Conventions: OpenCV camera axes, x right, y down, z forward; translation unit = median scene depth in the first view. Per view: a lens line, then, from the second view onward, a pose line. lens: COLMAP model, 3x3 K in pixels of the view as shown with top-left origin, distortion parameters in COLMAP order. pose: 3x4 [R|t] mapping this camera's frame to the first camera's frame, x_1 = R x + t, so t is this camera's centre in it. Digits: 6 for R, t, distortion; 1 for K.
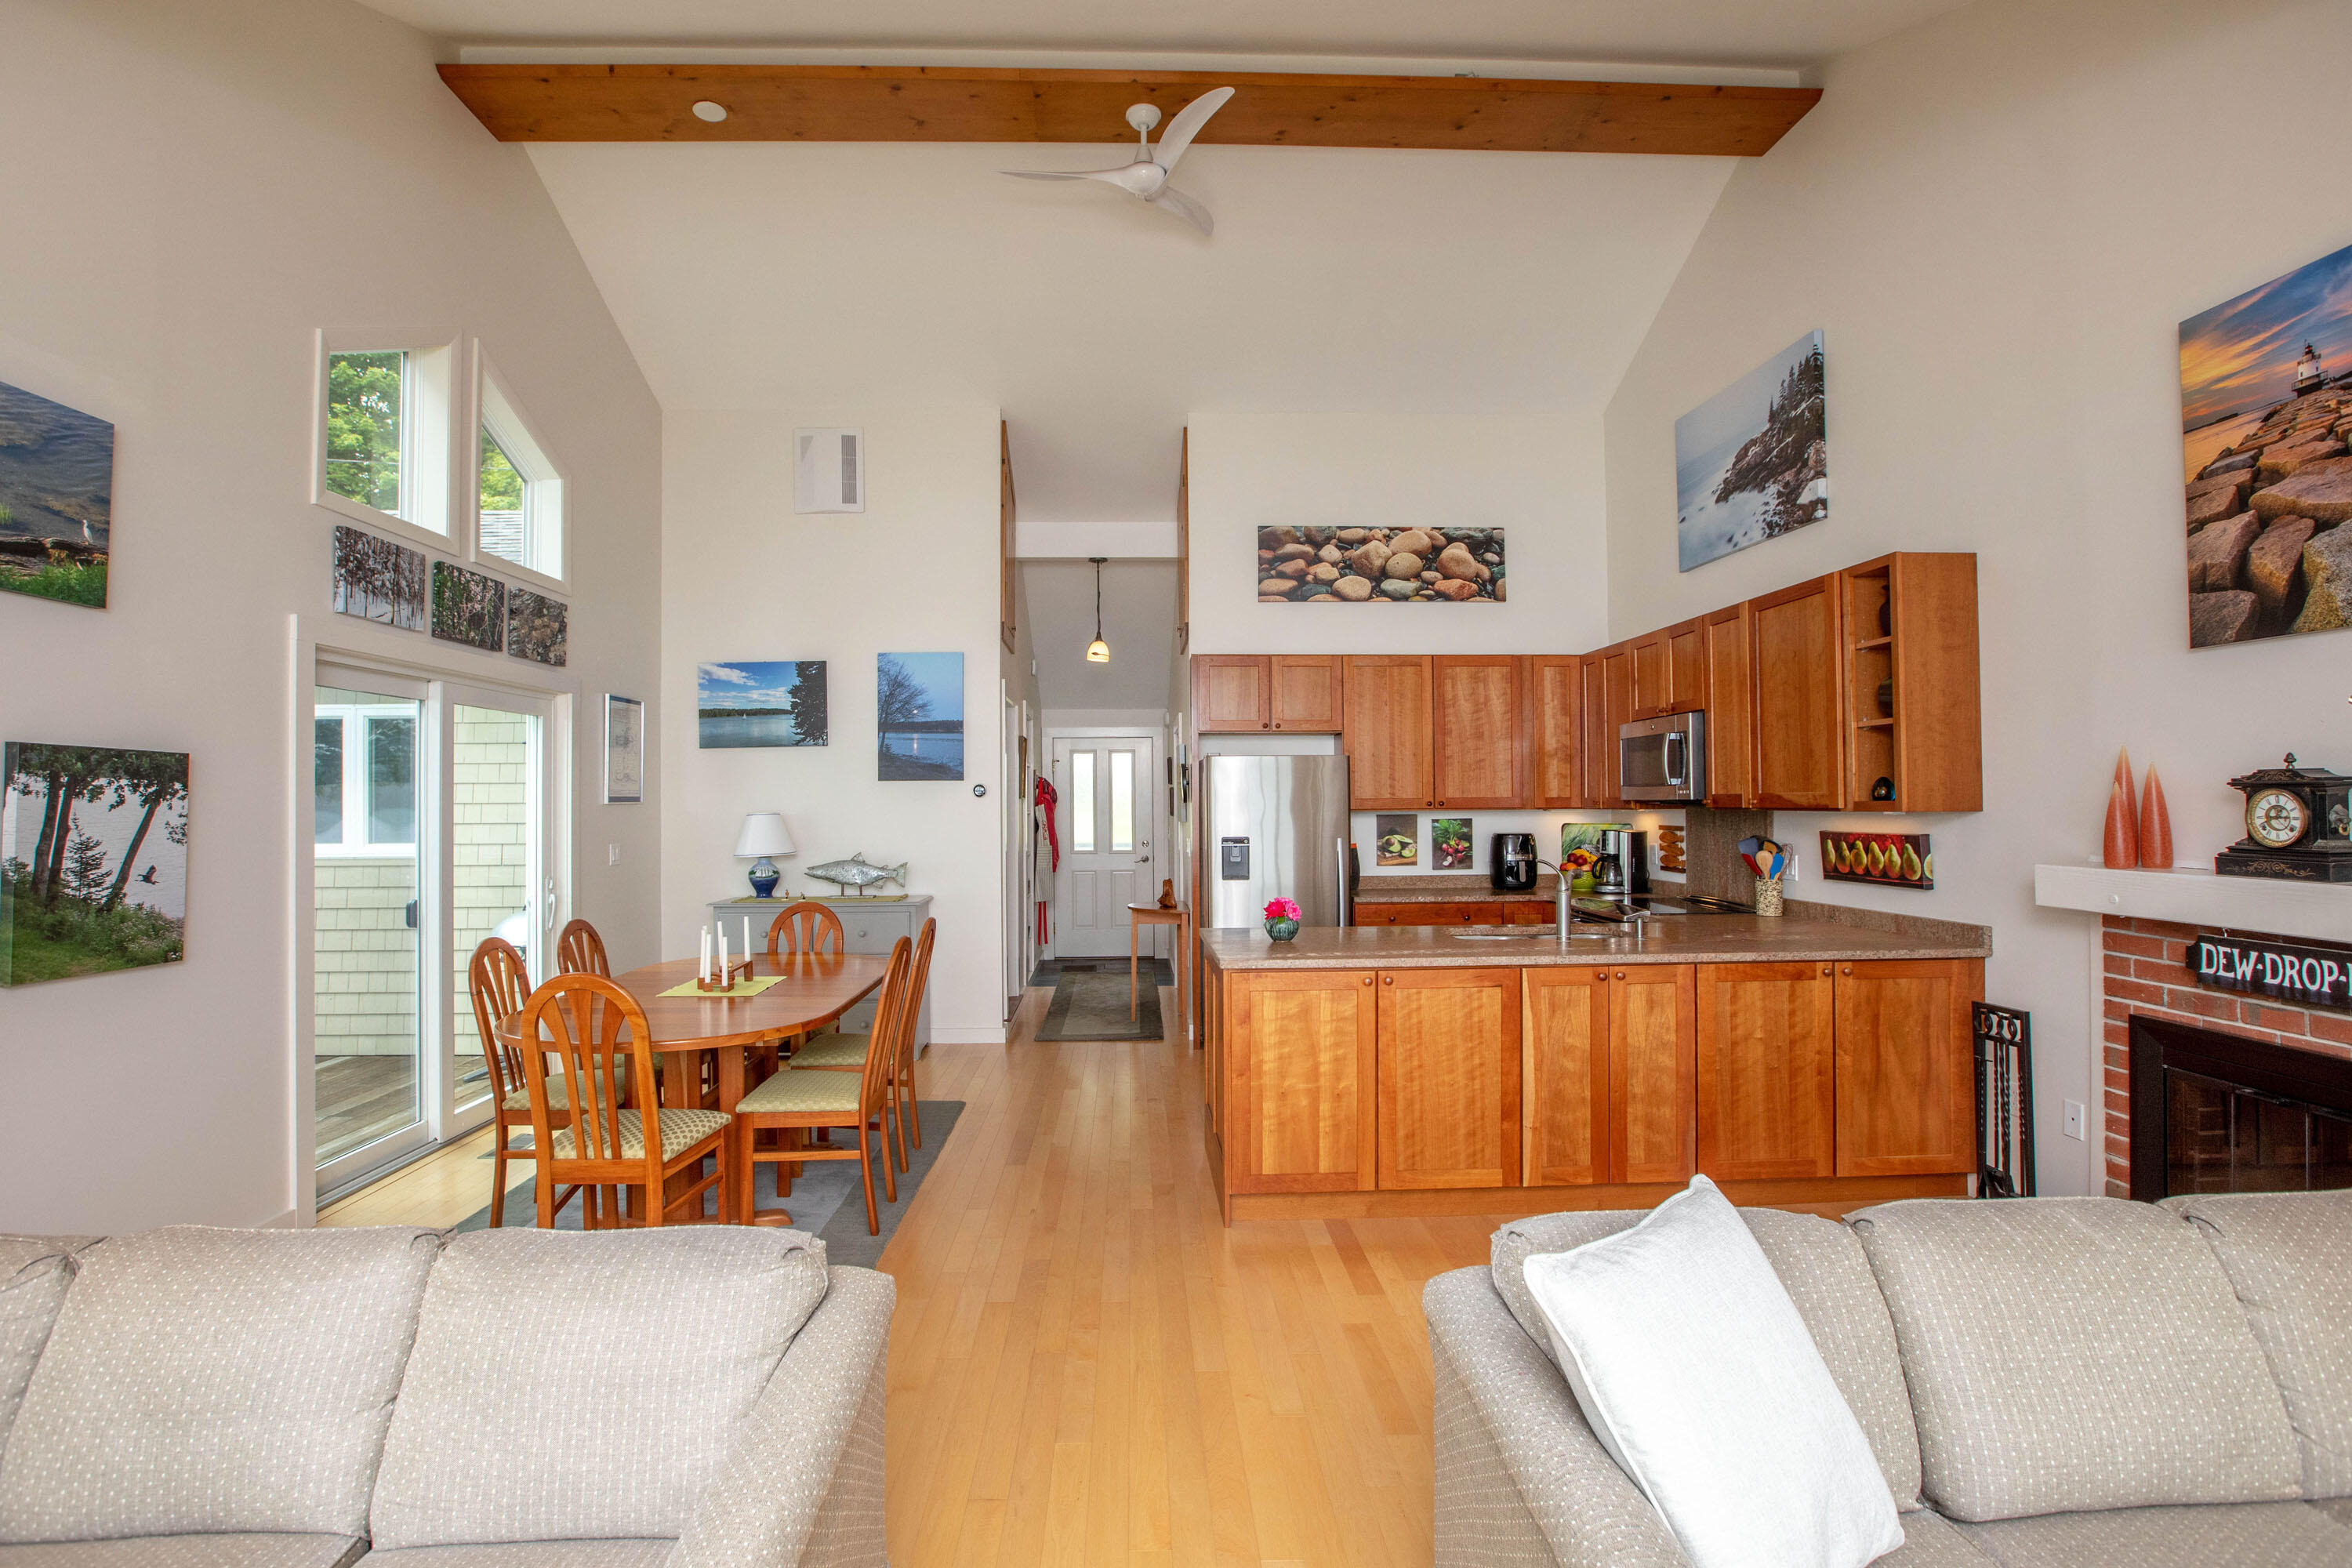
lens RADIAL K [[1109.0, 0, 1152.2], [0, 1109.0, 784.7], [0, 0, 1]] dist [-0.044413, 0.015957]
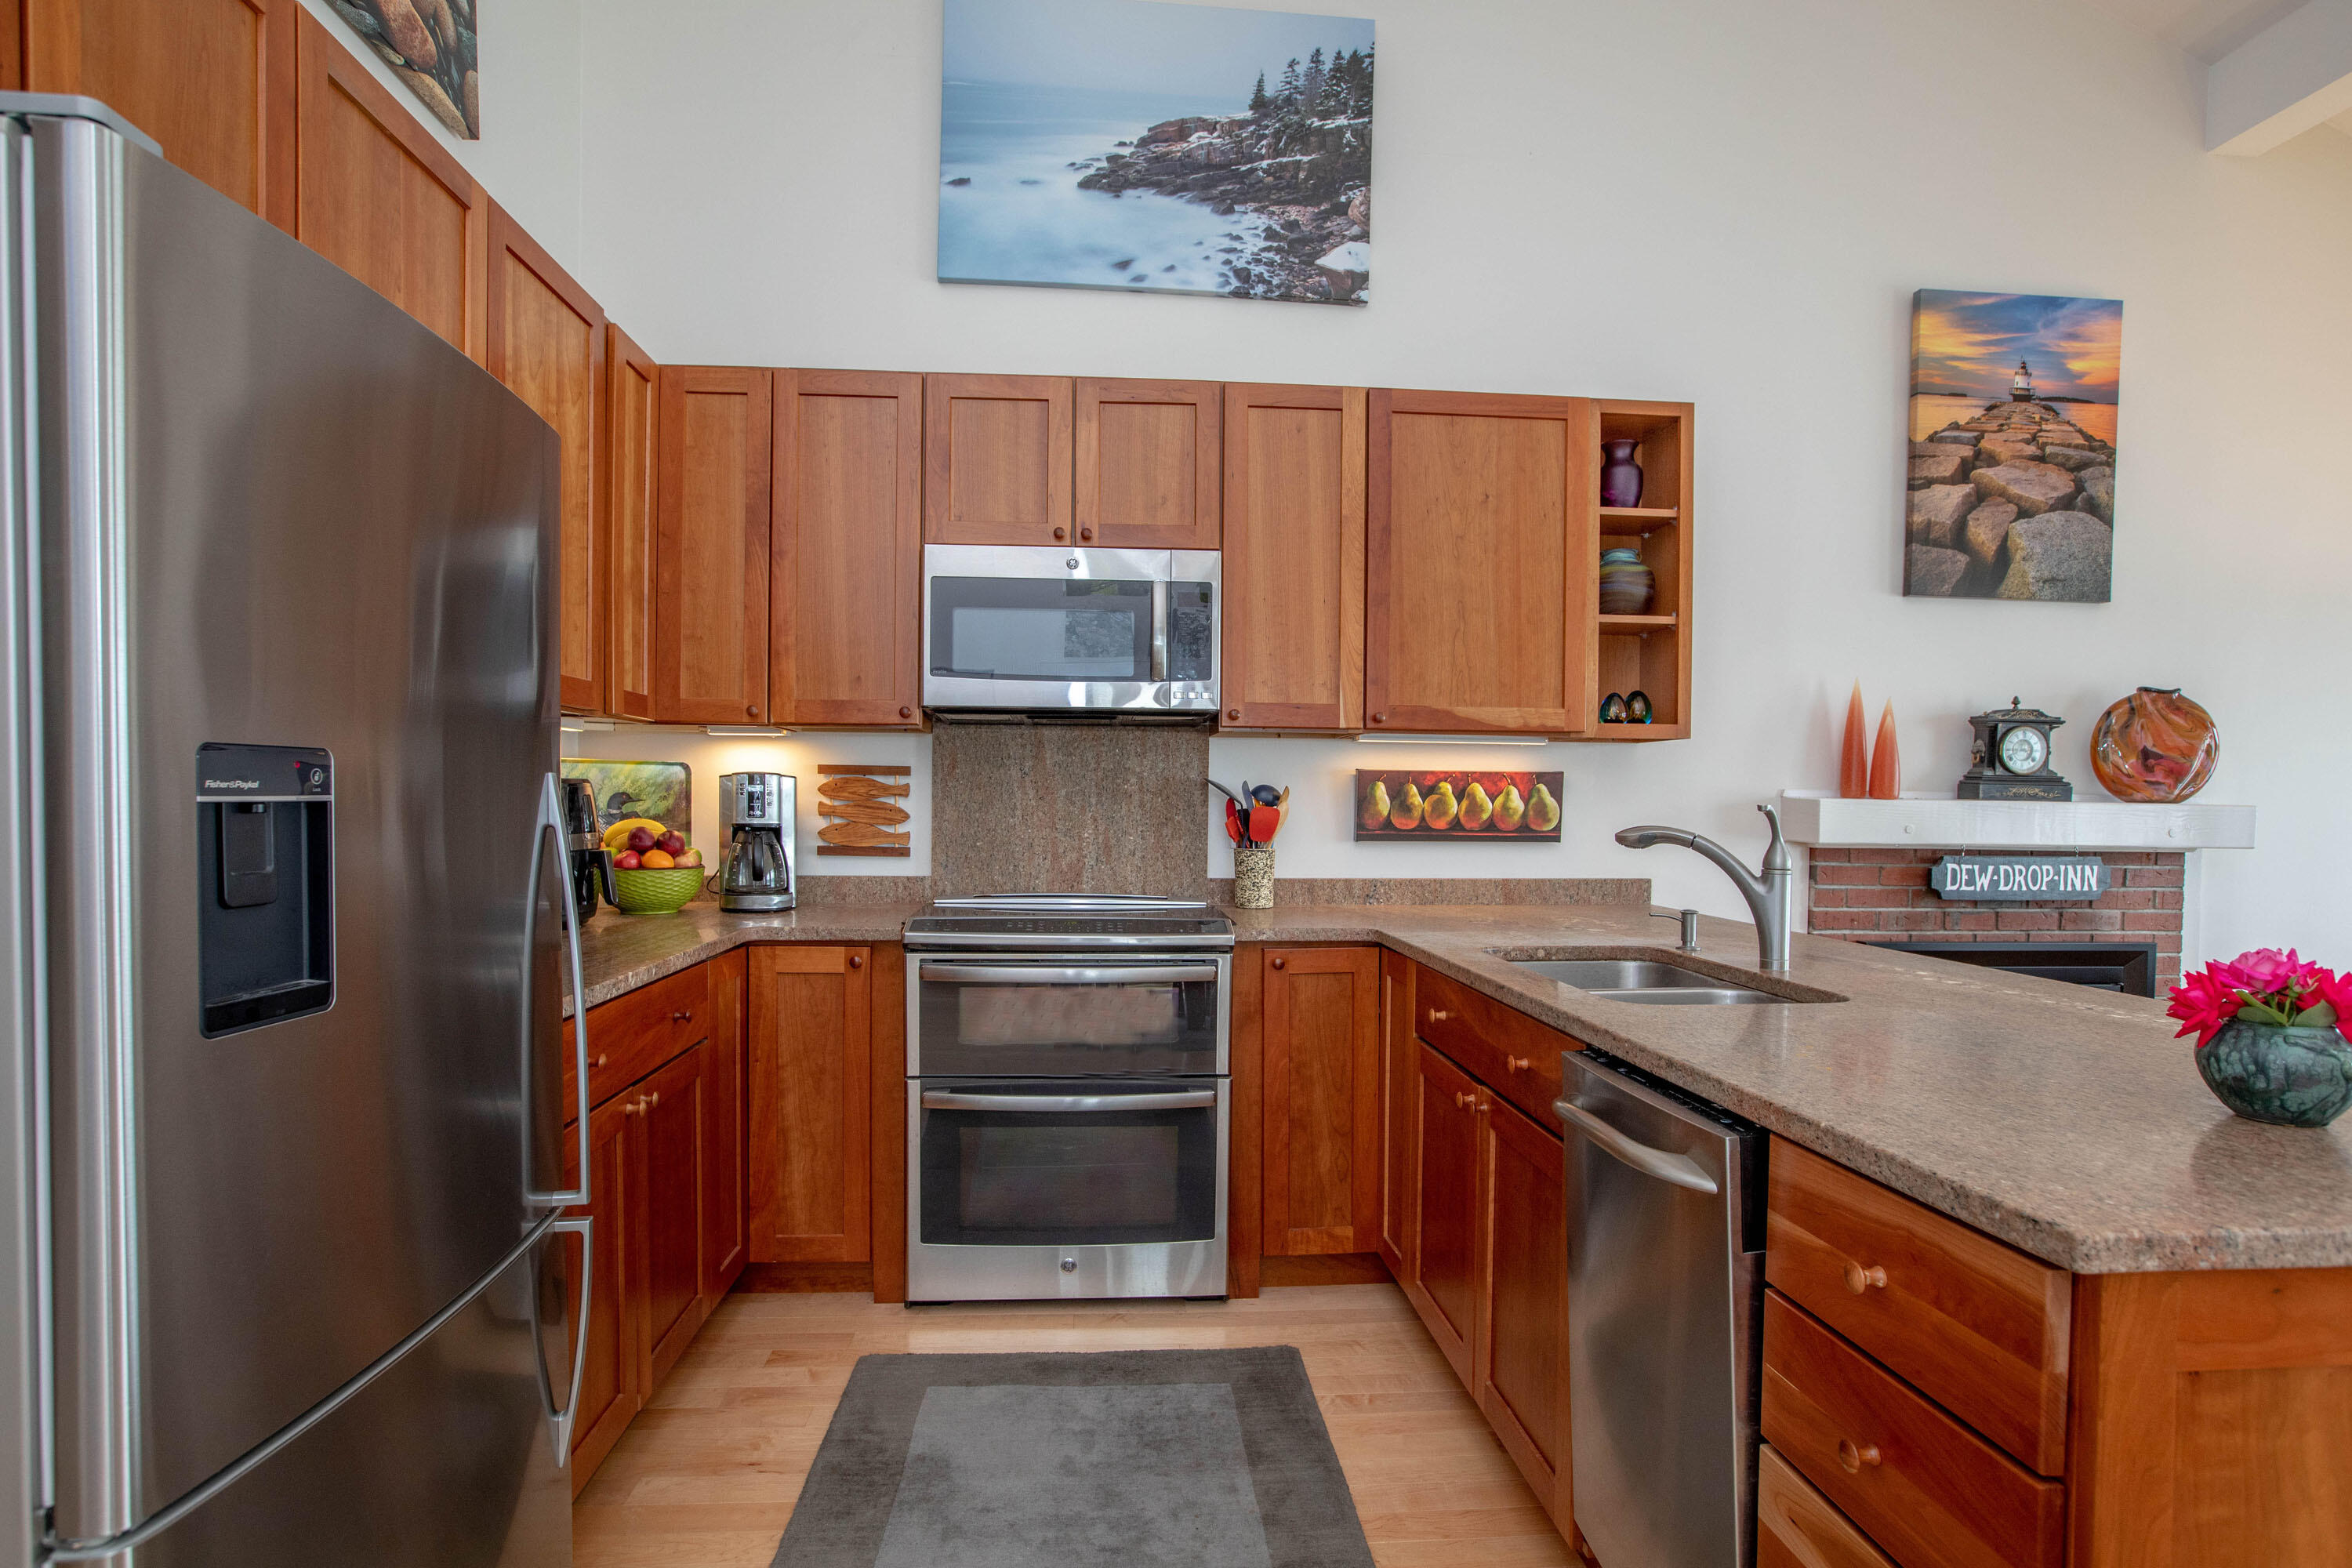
lens RADIAL K [[1205.1, 0, 1132.9], [0, 1205.1, 836.8], [0, 0, 1]] dist [-0.039108, 0.012116]
pose [[-0.051176, -0.025808, 0.998356, -0.136475], [-0.026457, 0.999350, 0.024478, 0.076989], [-0.998339, -0.025161, -0.051826, 1.305296]]
